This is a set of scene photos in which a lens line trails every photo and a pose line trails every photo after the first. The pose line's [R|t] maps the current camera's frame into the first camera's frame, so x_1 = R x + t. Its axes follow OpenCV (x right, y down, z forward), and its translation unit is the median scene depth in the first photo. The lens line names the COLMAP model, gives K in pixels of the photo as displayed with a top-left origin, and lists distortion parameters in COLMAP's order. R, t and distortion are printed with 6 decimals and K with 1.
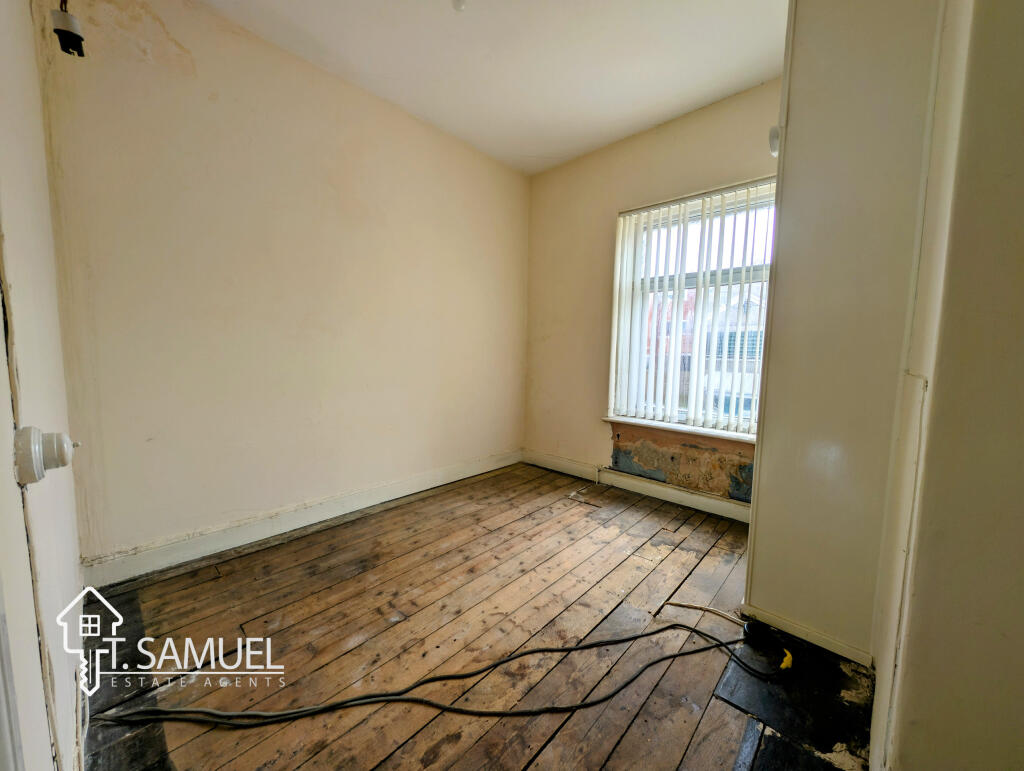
lens RADIAL K [[386.3, 0, 514.1], [0, 386.3, 382.2], [0, 0, 1]] dist [0.011363, -0.002814]
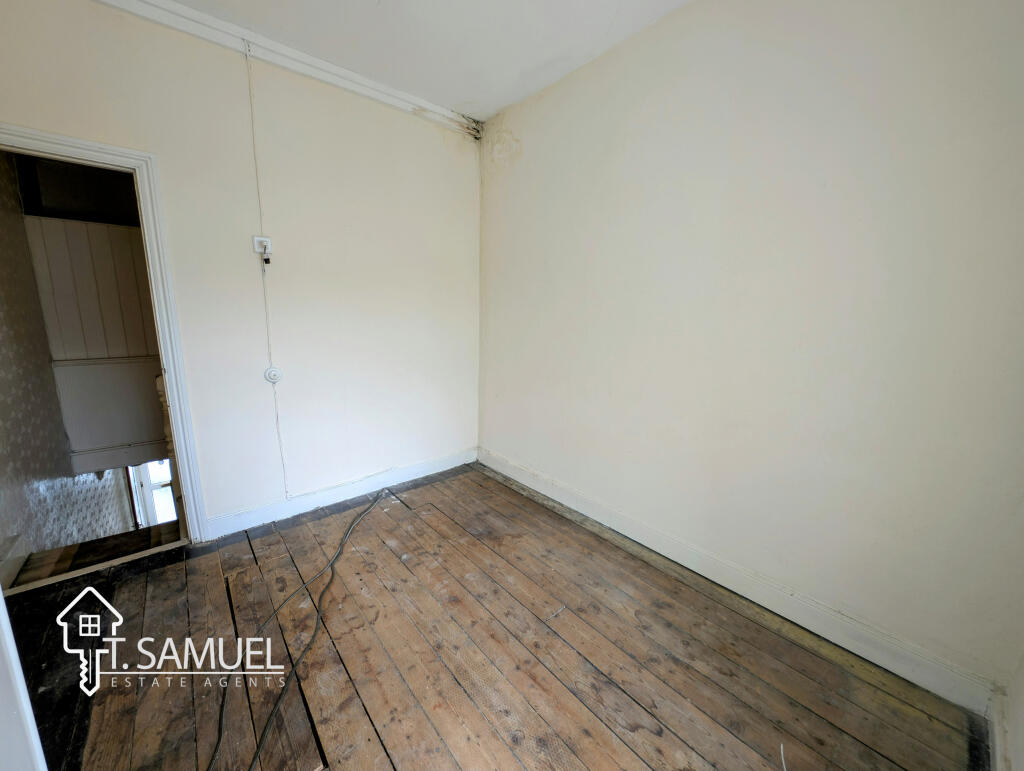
lens RADIAL K [[386.3, 0, 511.8], [0, 386.3, 383.1], [0, 0, 1]] dist [0.011363, -0.002814]
pose [[-0.115874, 0.162897, -0.979815, 0.671577], [-0.101243, 0.979385, 0.174799, -0.196969], [0.988091, 0.119454, -0.096994, 1.100712]]
